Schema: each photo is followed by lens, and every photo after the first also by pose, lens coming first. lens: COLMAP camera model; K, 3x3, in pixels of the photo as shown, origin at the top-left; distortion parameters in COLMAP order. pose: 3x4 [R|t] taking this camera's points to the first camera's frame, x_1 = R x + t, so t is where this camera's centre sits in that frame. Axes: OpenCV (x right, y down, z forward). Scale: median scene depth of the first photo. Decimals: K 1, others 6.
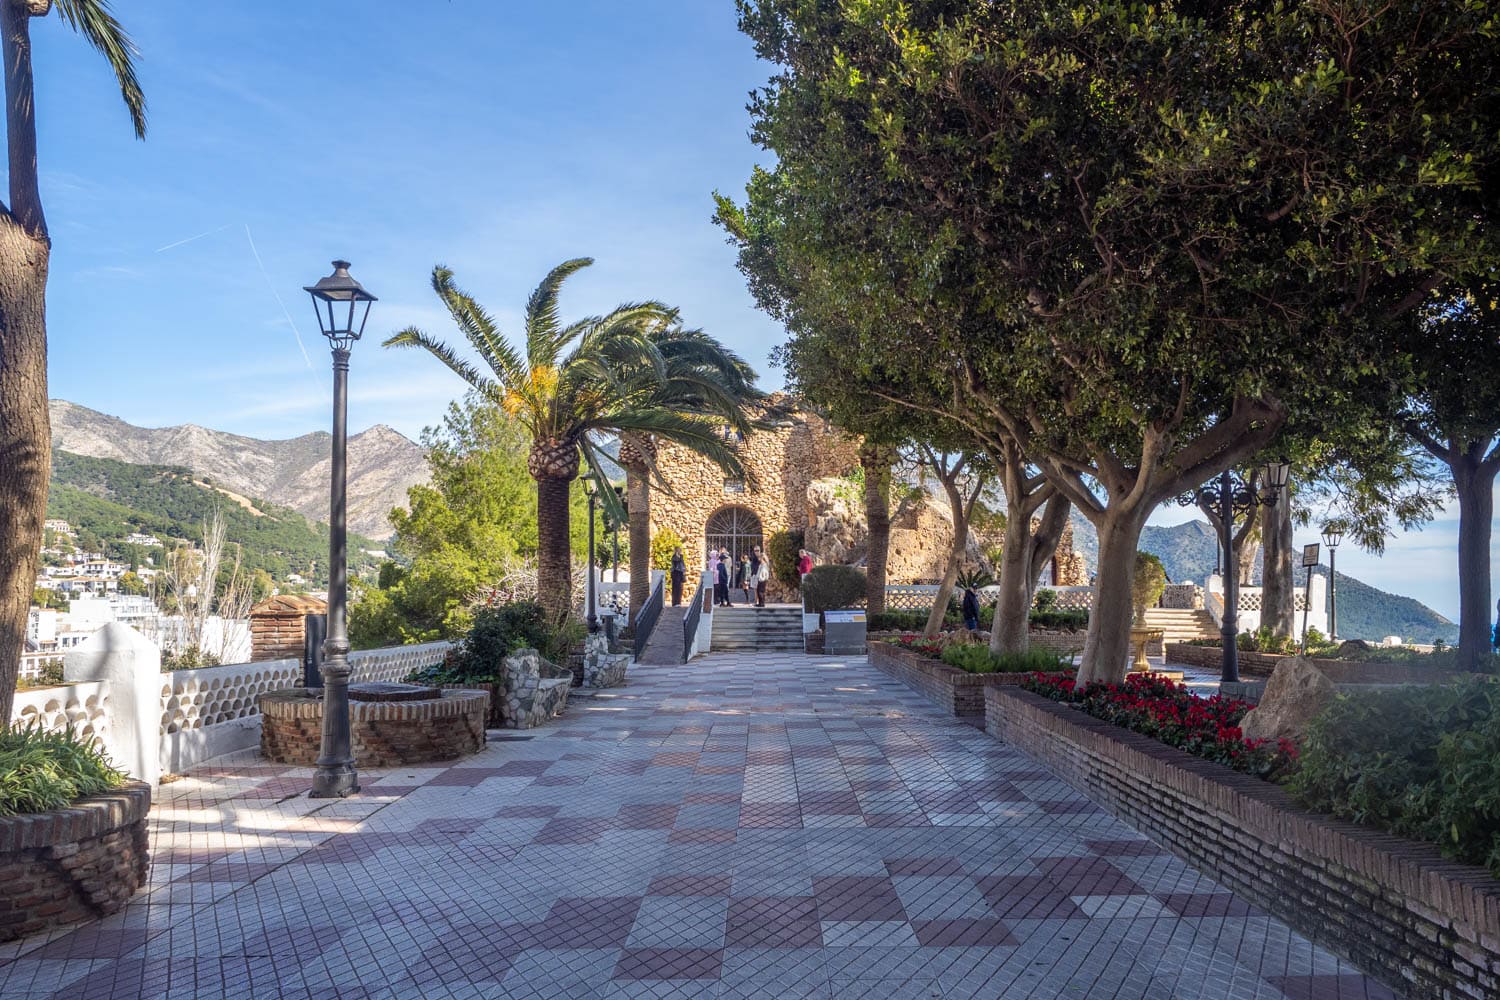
lens RADIAL K [[1095.3, 0, 750.0], [0, 1095.3, 500.0], [0, 0, 1]] dist [-0.007783, -0.008116]
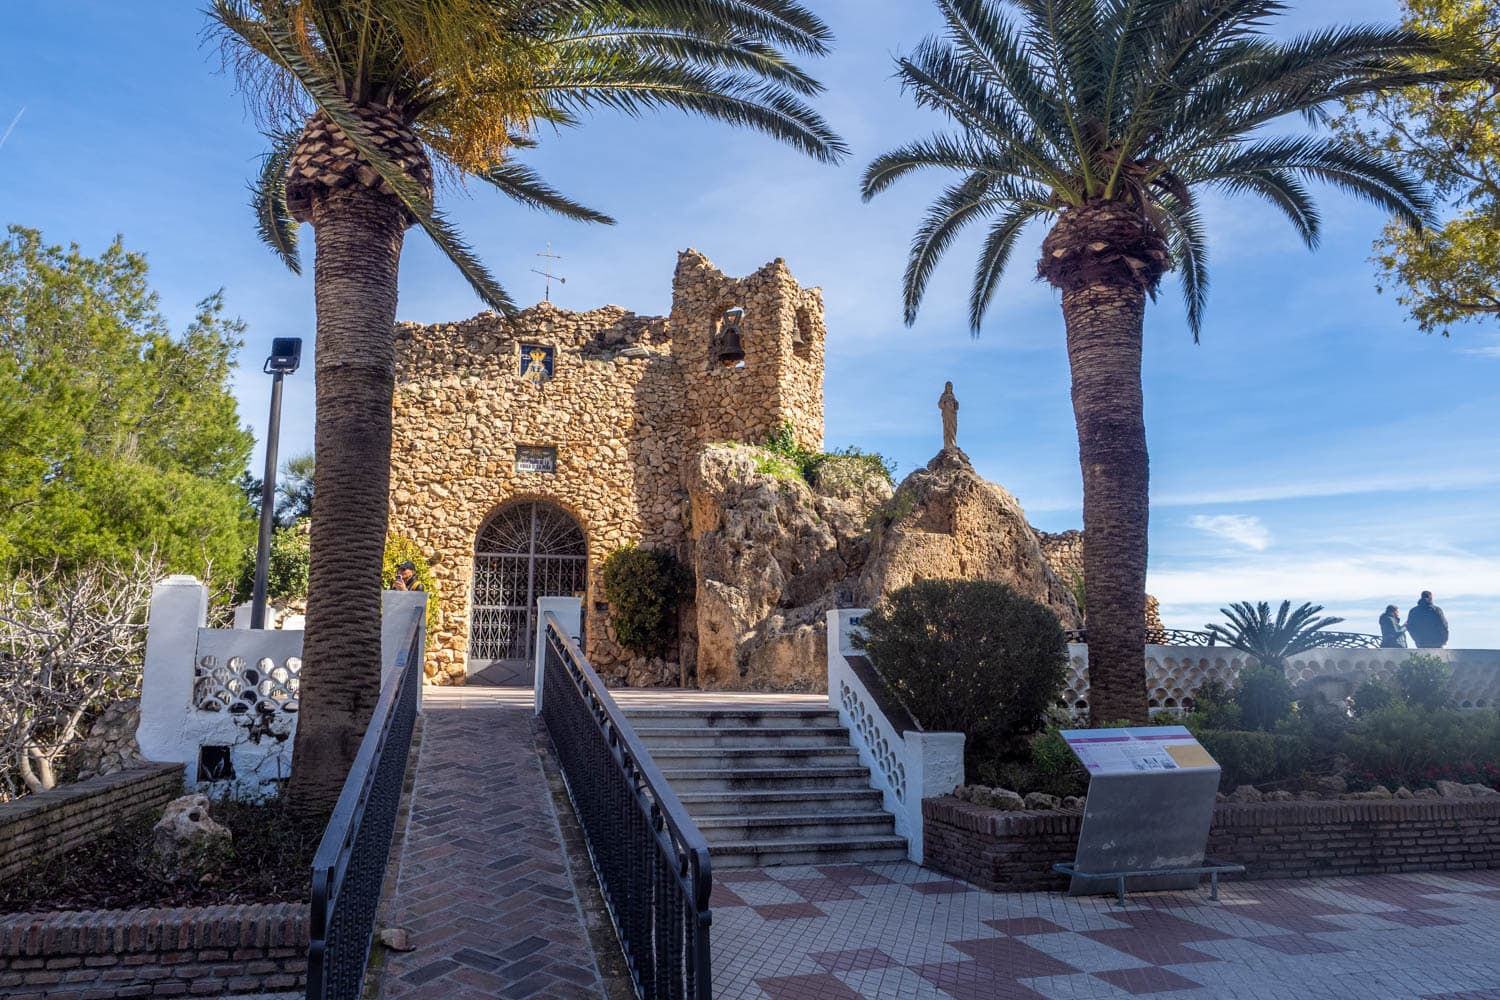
lens RADIAL K [[1095.3, 0, 750.0], [0, 1095.3, 500.0], [0, 0, 1]] dist [-0.007783, -0.008116]
pose [[0.966193, 0.040394, 0.254636, -0.048331], [-0.022686, 0.997139, -0.072099, 0.041485], [-0.256820, 0.063885, 0.964346, 0.475482]]
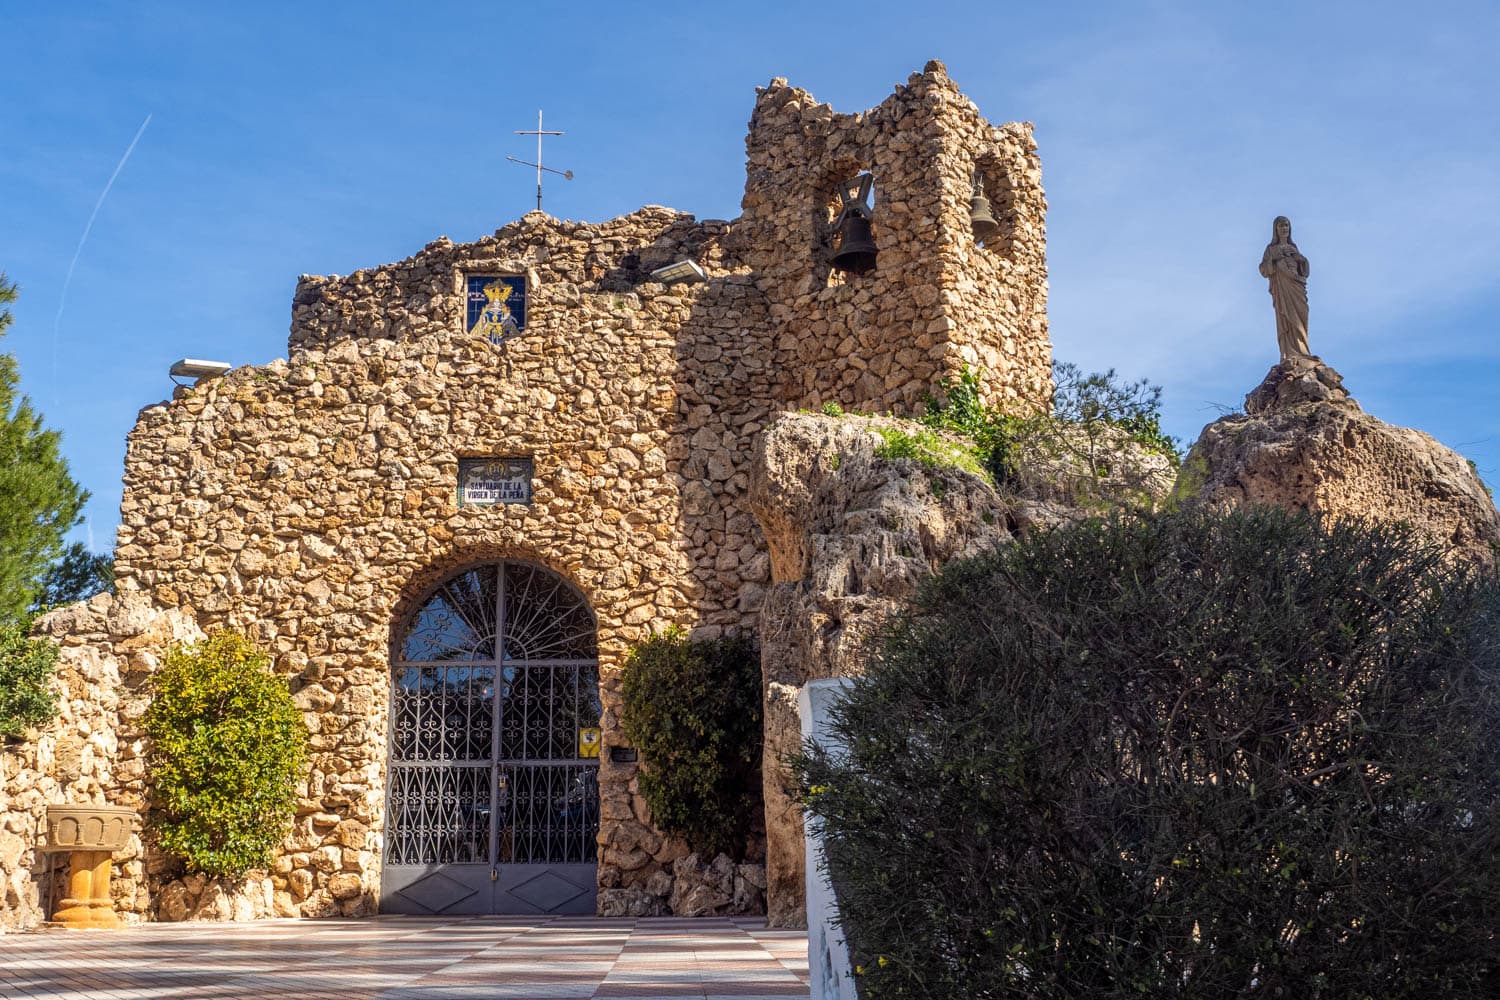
lens RADIAL K [[1588.8, 0, 703.6], [0, 1588.8, 473.0], [0, 0, 1]] dist [0.014925, 0.000277]
pose [[0.999342, -0.007405, 0.035518, 0.024006], [0.013068, 0.986707, -0.161982, 0.051161], [-0.033846, 0.162340, 0.986154, 0.603299]]
